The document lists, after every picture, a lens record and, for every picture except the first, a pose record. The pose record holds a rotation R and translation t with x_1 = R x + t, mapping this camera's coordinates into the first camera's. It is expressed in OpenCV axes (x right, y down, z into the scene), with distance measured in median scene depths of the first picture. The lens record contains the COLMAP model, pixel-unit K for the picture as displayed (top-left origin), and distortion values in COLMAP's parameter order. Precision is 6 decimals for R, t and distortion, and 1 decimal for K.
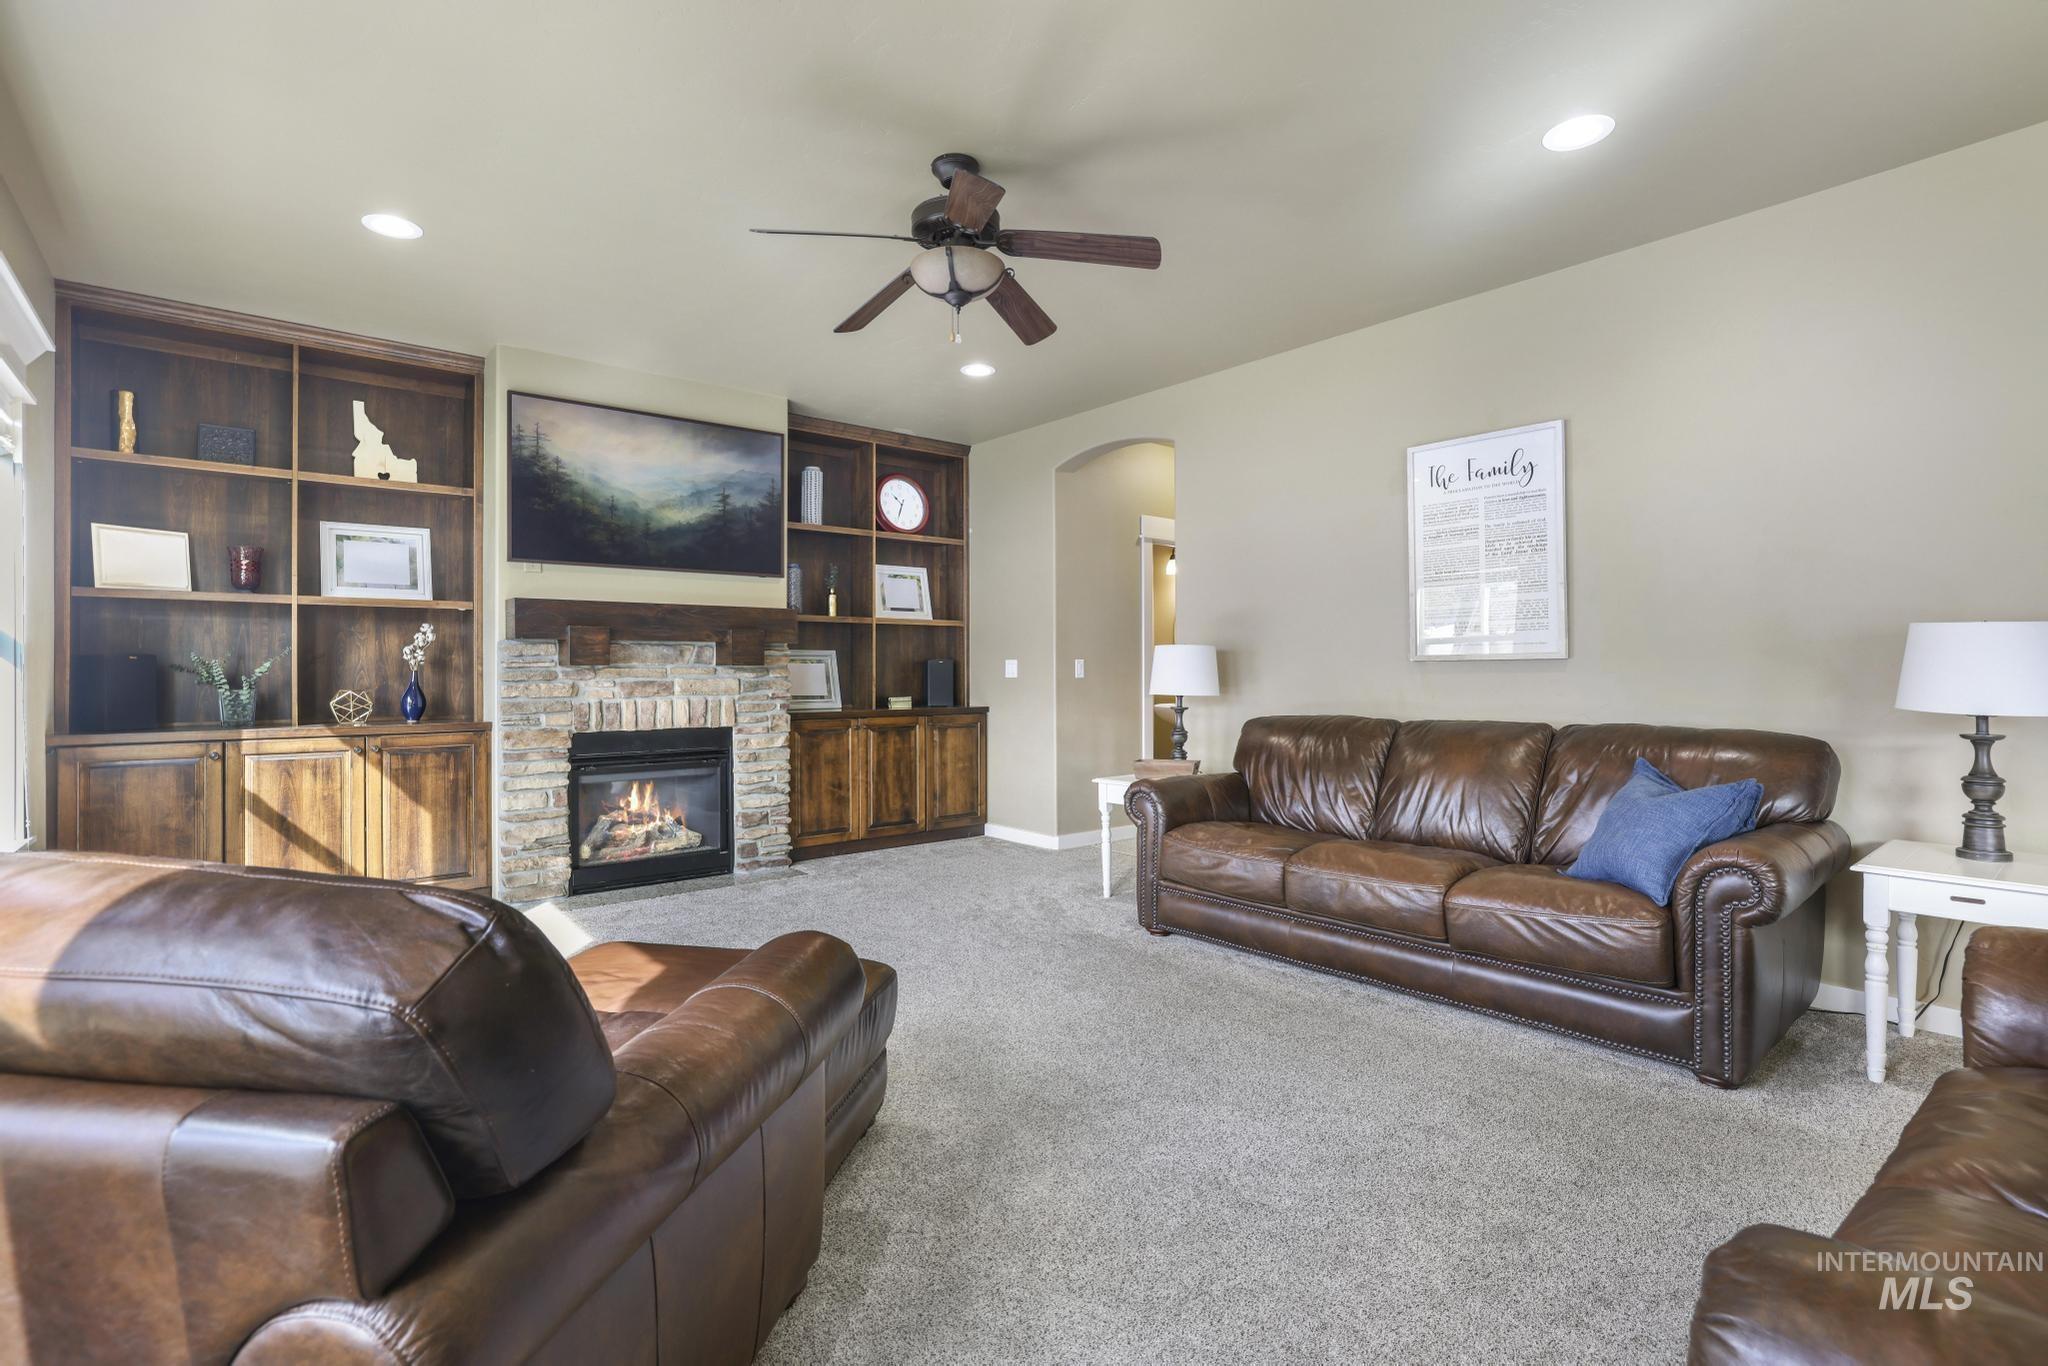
lens RADIAL K [[953.5, 0, 1027.0], [0, 953.5, 677.2], [0, 0, 1]] dist [-0.019356, 0.000320]
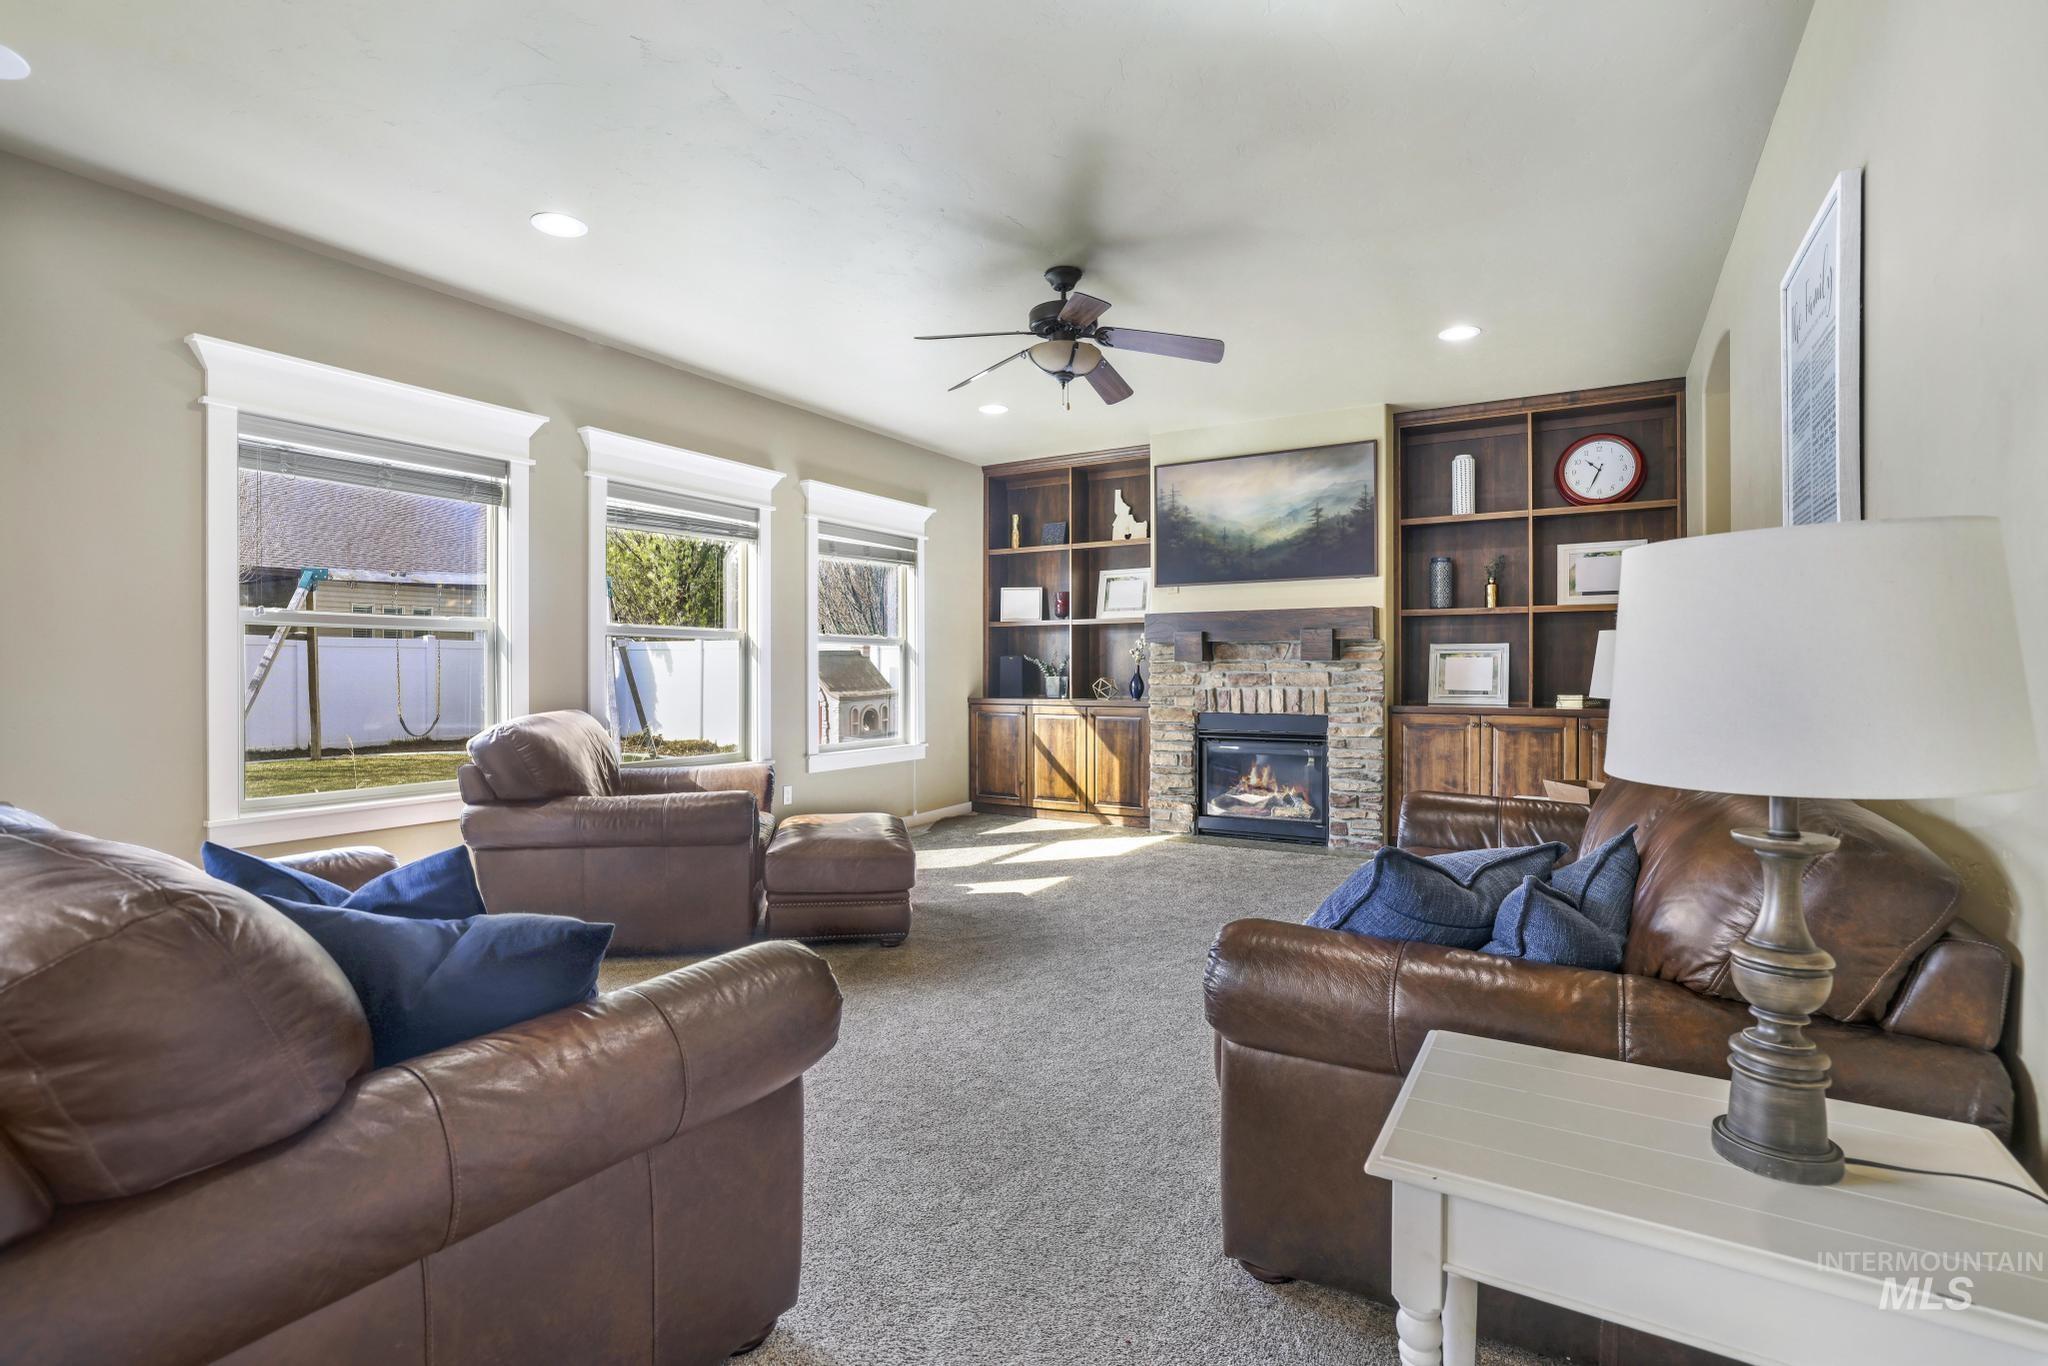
lens RADIAL K [[953.5, 0, 1026.0], [0, 953.5, 686.8], [0, 0, 1]] dist [-0.019356, 0.000320]
pose [[0.343534, 0.015688, -0.939009, 0.624975], [-0.007942, 0.999873, 0.013799, 0.006372], [0.939107, 0.002717, 0.343615, 0.290402]]
